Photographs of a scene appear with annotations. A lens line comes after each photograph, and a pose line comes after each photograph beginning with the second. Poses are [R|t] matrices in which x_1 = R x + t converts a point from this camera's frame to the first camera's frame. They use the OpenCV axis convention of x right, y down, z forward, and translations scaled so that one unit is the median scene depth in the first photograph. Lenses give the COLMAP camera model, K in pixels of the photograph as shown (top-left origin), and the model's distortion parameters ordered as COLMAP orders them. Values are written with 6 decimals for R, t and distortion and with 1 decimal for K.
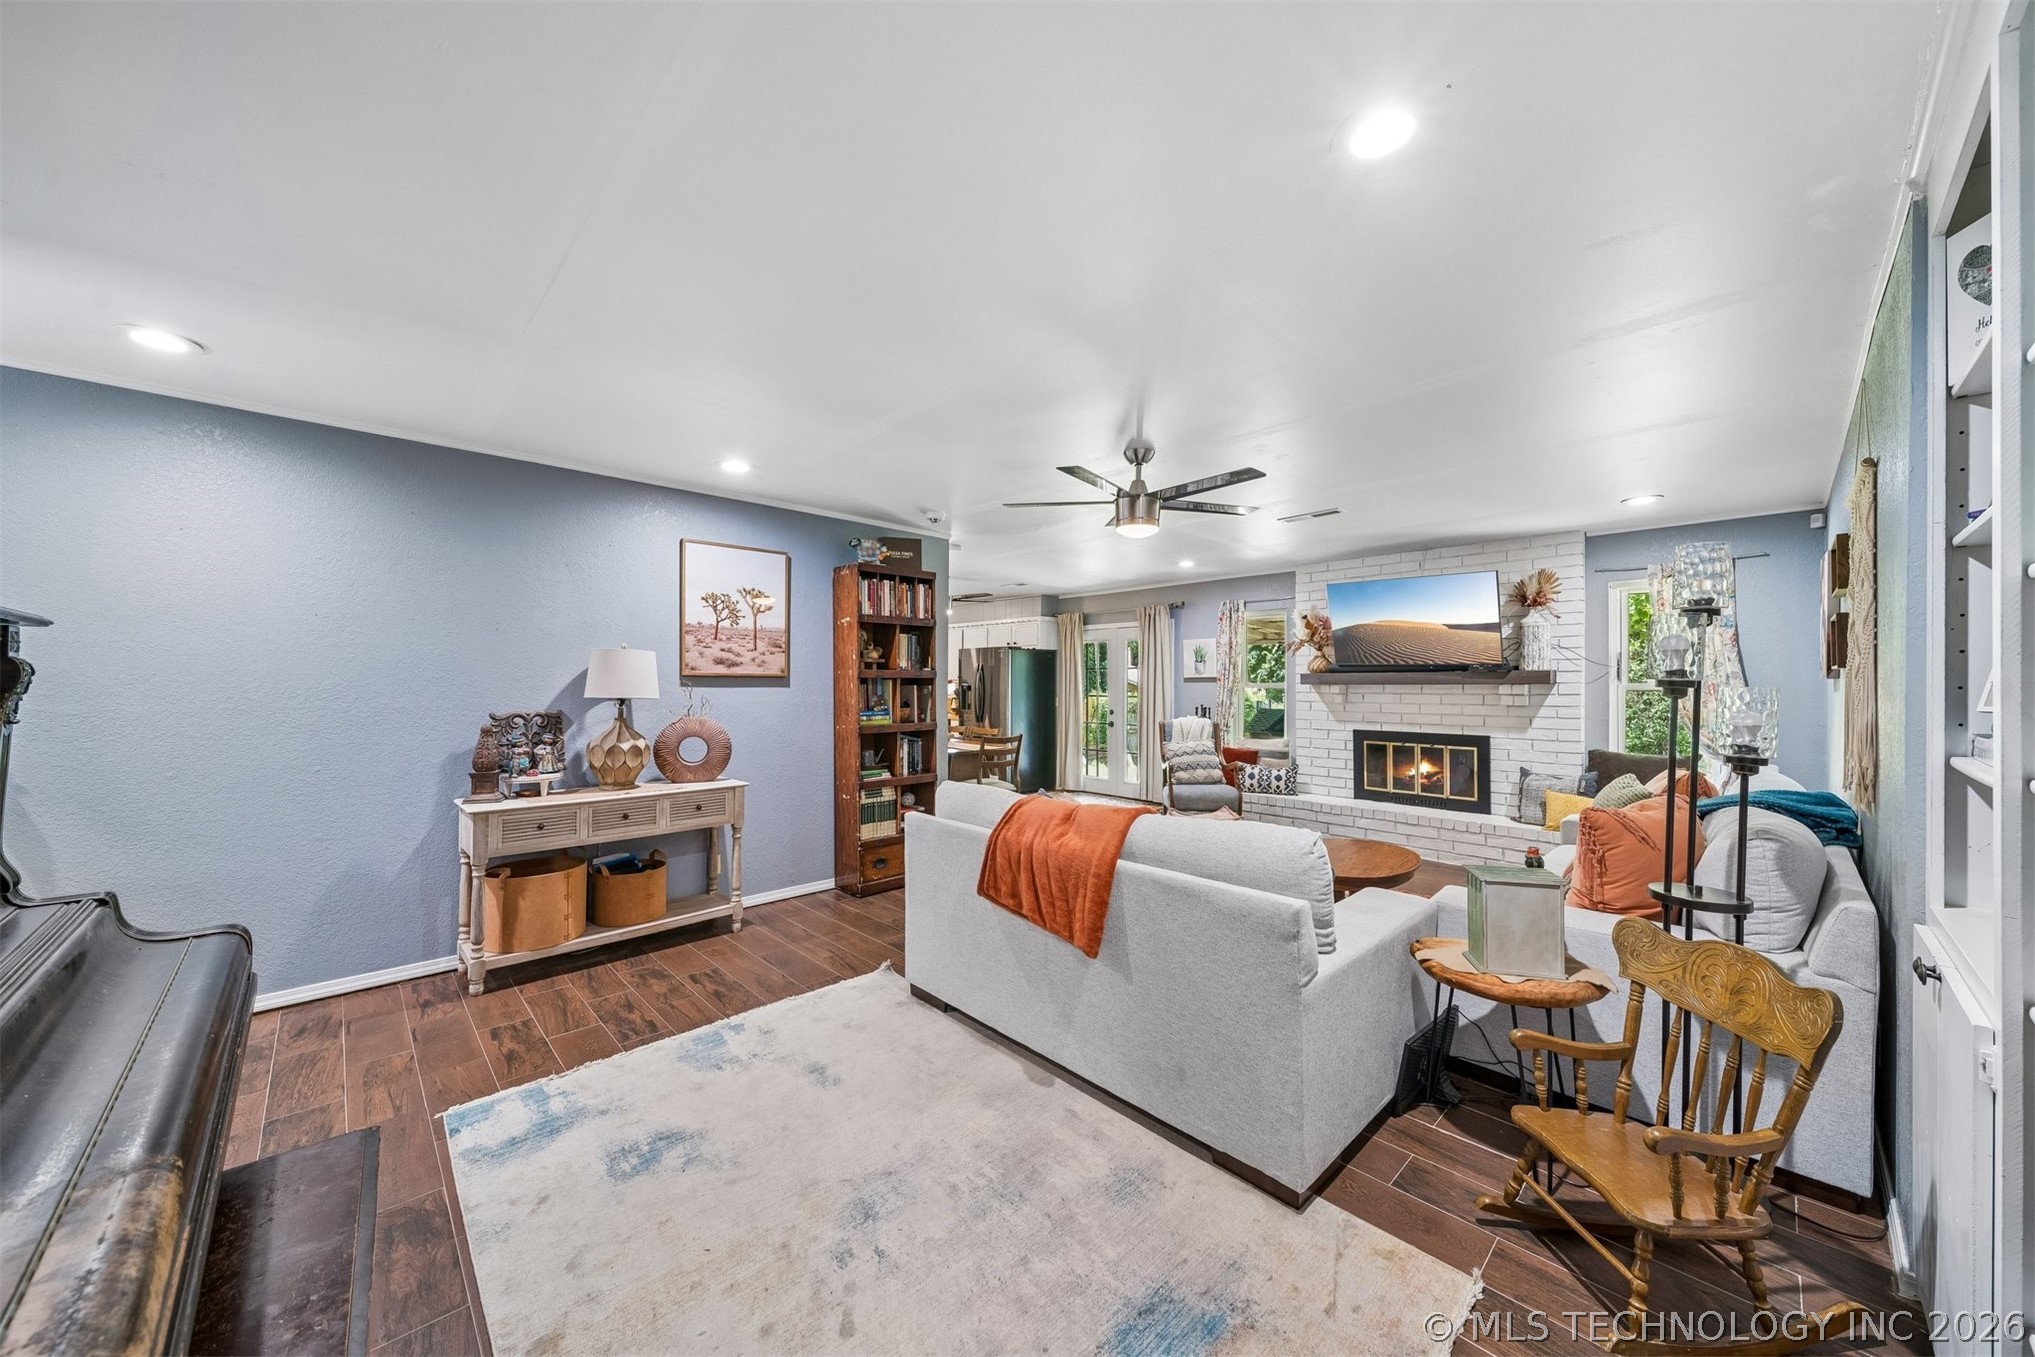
lens RADIAL K [[717.2, 0, 1026.9], [0, 717.2, 680.4], [0, 0, 1]] dist [0.001733, -0.001023]
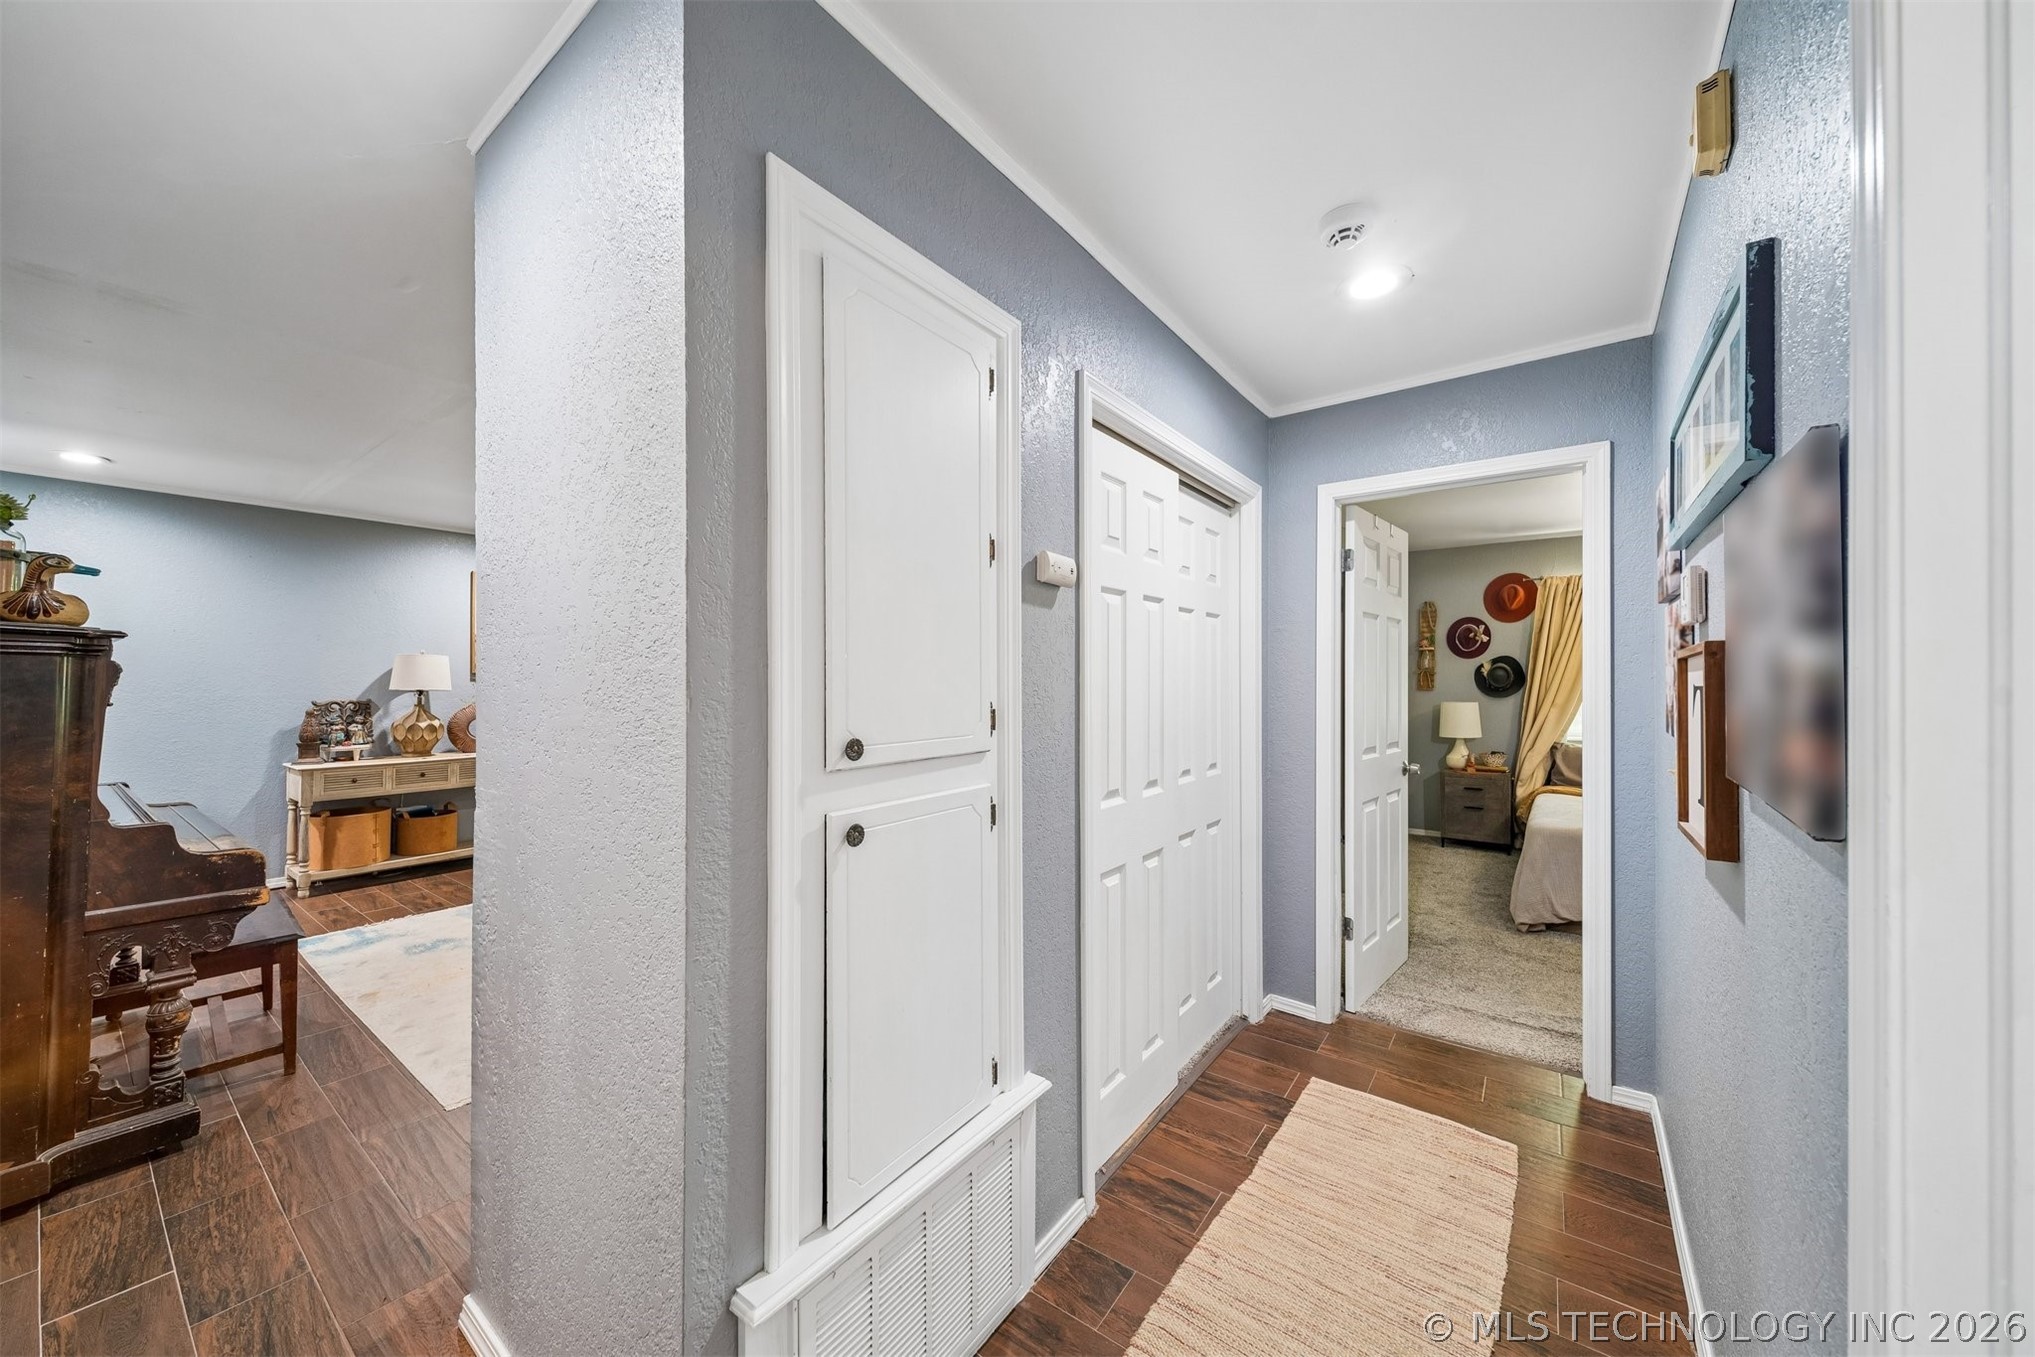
lens RADIAL K [[717.2, 0, 1012.4], [0, 717.2, 672.4], [0, 0, 1]] dist [0.001733, -0.001023]
pose [[0.986647, -0.003085, 0.162845, 0.352540], [0.004401, 0.999961, -0.007721, 0.007667], [-0.162815, 0.008335, 0.986621, -0.576238]]
